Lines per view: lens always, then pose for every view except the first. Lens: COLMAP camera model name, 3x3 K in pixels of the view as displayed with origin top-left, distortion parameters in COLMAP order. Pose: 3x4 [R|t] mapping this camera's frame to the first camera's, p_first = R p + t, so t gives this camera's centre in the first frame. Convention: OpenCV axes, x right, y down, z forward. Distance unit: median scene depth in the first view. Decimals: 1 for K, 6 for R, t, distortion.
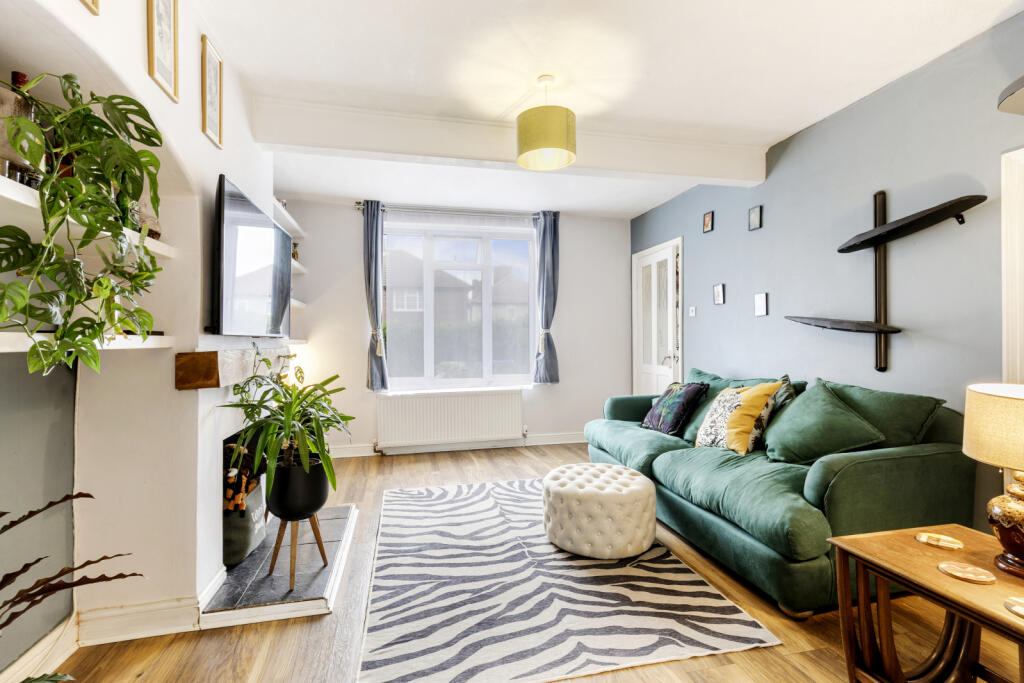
lens RADIAL K [[465.8, 0, 513.5], [0, 465.8, 341.9], [0, 0, 1]] dist [0.012190, -0.000246]
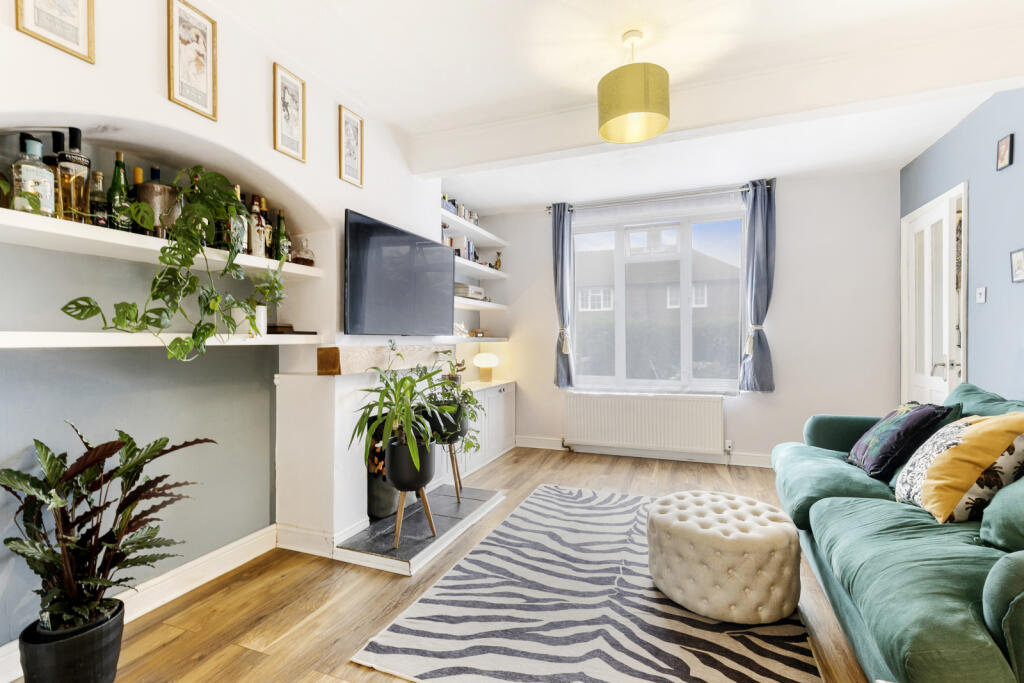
lens RADIAL K [[470.3, 0, 513.7], [0, 470.3, 340.0], [0, 0, 1]] dist [0.001004, -0.000876]
pose [[0.821939, 0.003459, -0.569565, 0.372345], [-0.003561, 0.999993, 0.000933, -0.001402], [0.569564, 0.001262, 0.821946, 0.155351]]
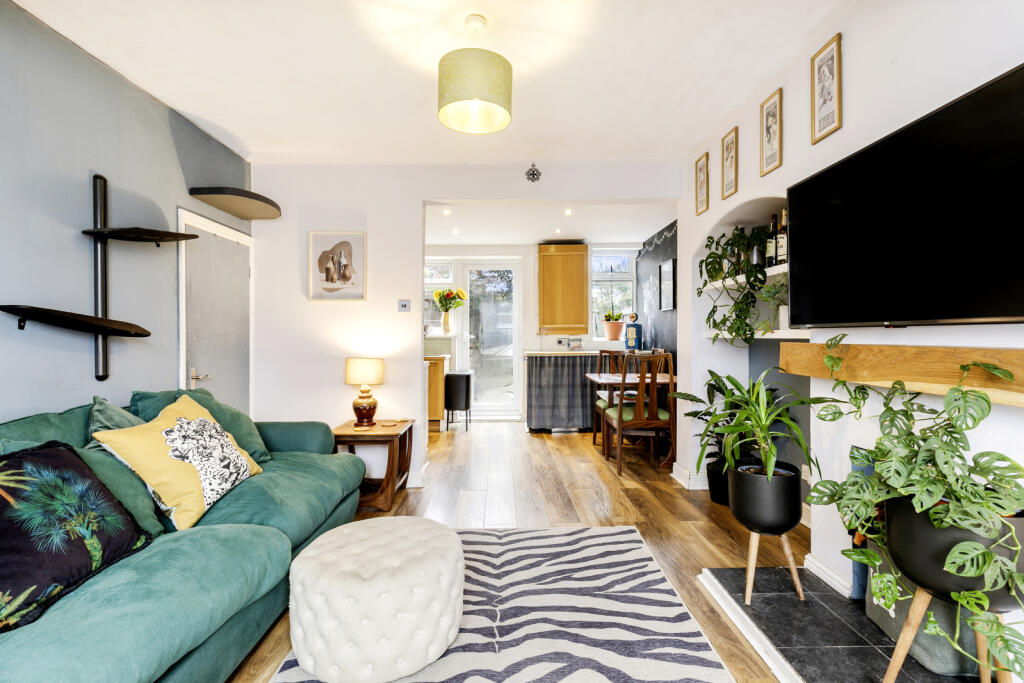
lens RADIAL K [[470.3, 0, 513.7], [0, 470.3, 340.0], [0, 0, 1]] dist [0.001004, -0.000876]
pose [[-0.975936, 0.018282, 0.217289, -0.170016], [0.020587, 0.999753, 0.008347, -0.004893], [-0.217083, 0.012619, -0.976072, 1.730204]]
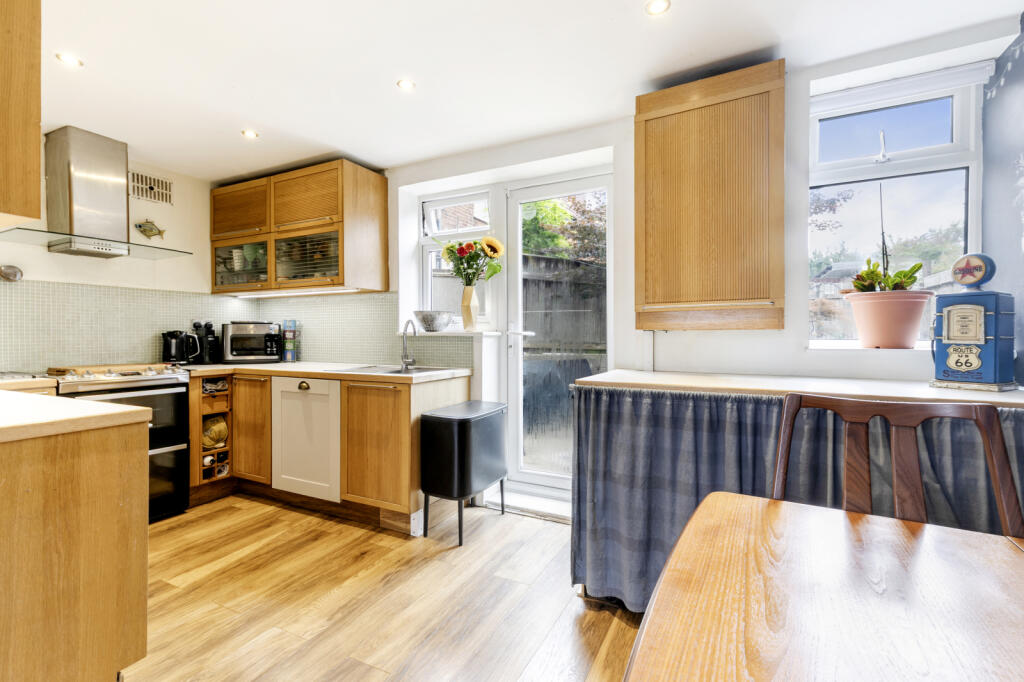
lens RADIAL K [[470.0, 0, 507.8], [0, 470.0, 336.3], [0, 0, 1]] dist [0.038945, -0.000066]
pose [[-0.761641, 0.010569, 0.647913, -0.188045], [0.011653, 0.999929, -0.002613, 0.002579], [-0.647894, 0.005560, -0.761710, 0.239212]]
